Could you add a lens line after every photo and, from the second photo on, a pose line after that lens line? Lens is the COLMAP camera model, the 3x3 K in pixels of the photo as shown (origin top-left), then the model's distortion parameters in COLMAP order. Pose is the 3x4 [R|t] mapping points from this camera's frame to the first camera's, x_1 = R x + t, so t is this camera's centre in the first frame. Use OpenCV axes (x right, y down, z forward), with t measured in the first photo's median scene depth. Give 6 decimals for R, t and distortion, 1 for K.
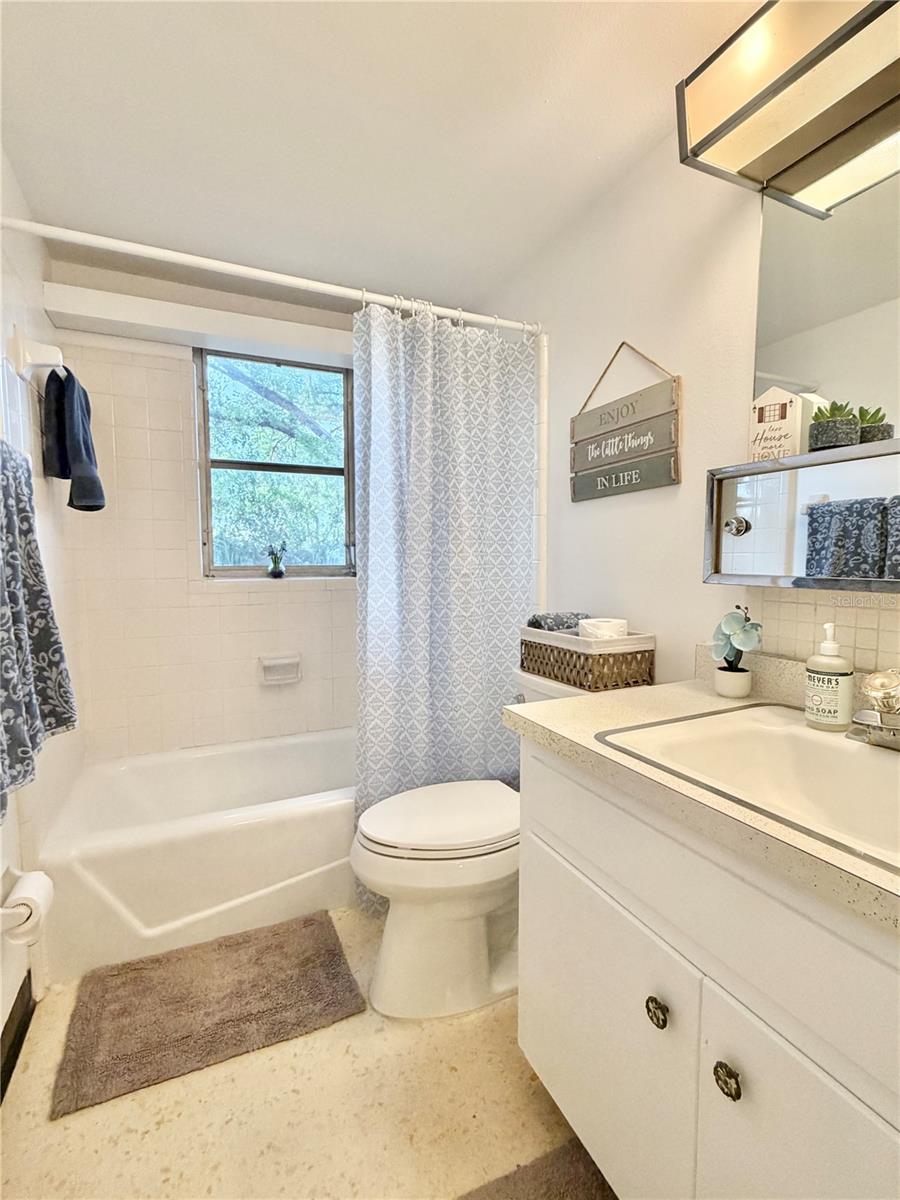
lens RADIAL K [[557.2, 0, 448.4], [0, 557.2, 594.1], [0, 0, 1]] dist [0.001261, 0.000070]
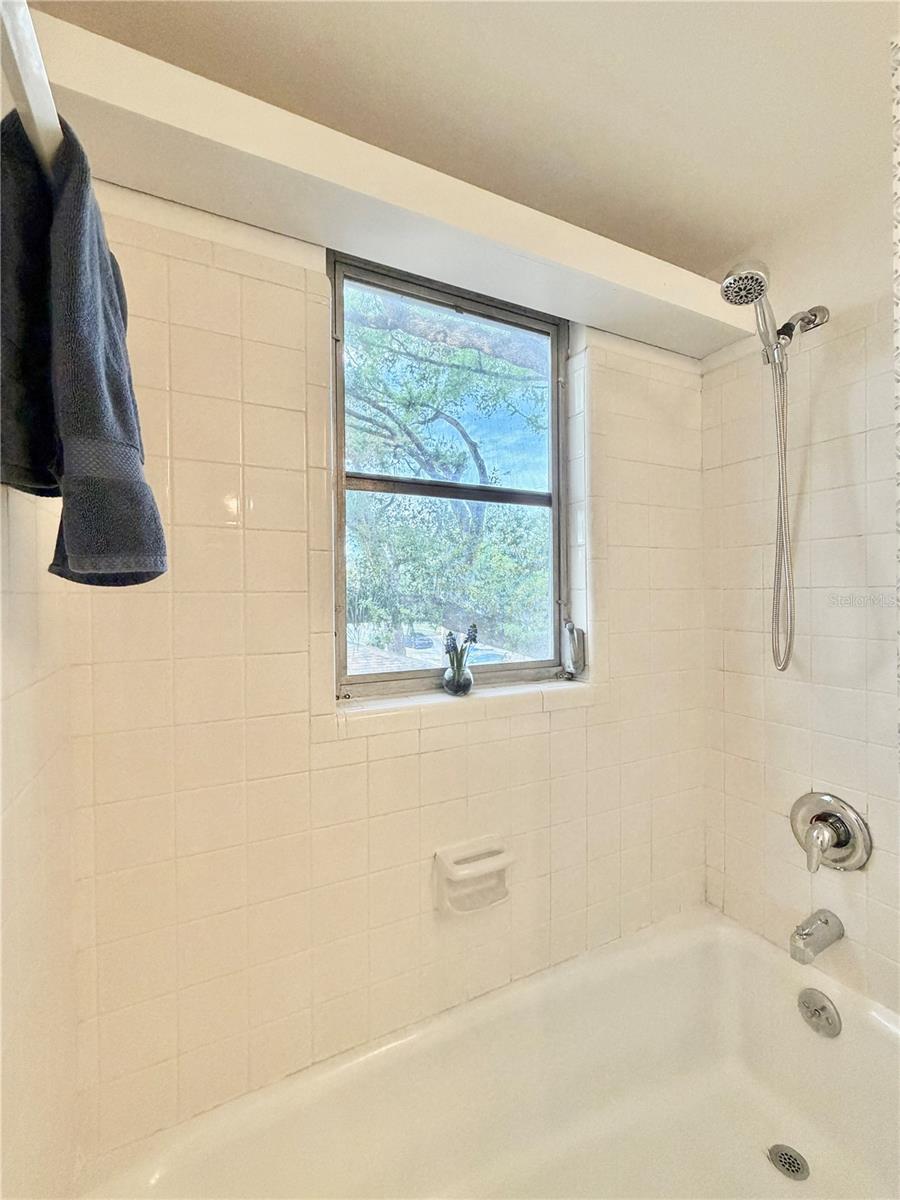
lens RADIAL K [[524.7, 0, 457.8], [0, 524.7, 596.9], [0, 0, 1]] dist [0.000252, -0.000353]
pose [[0.999305, -0.010308, 0.035811, -0.338742], [0.012725, 0.997609, -0.067927, -0.090356], [-0.035025, 0.068335, 0.997047, 0.510326]]
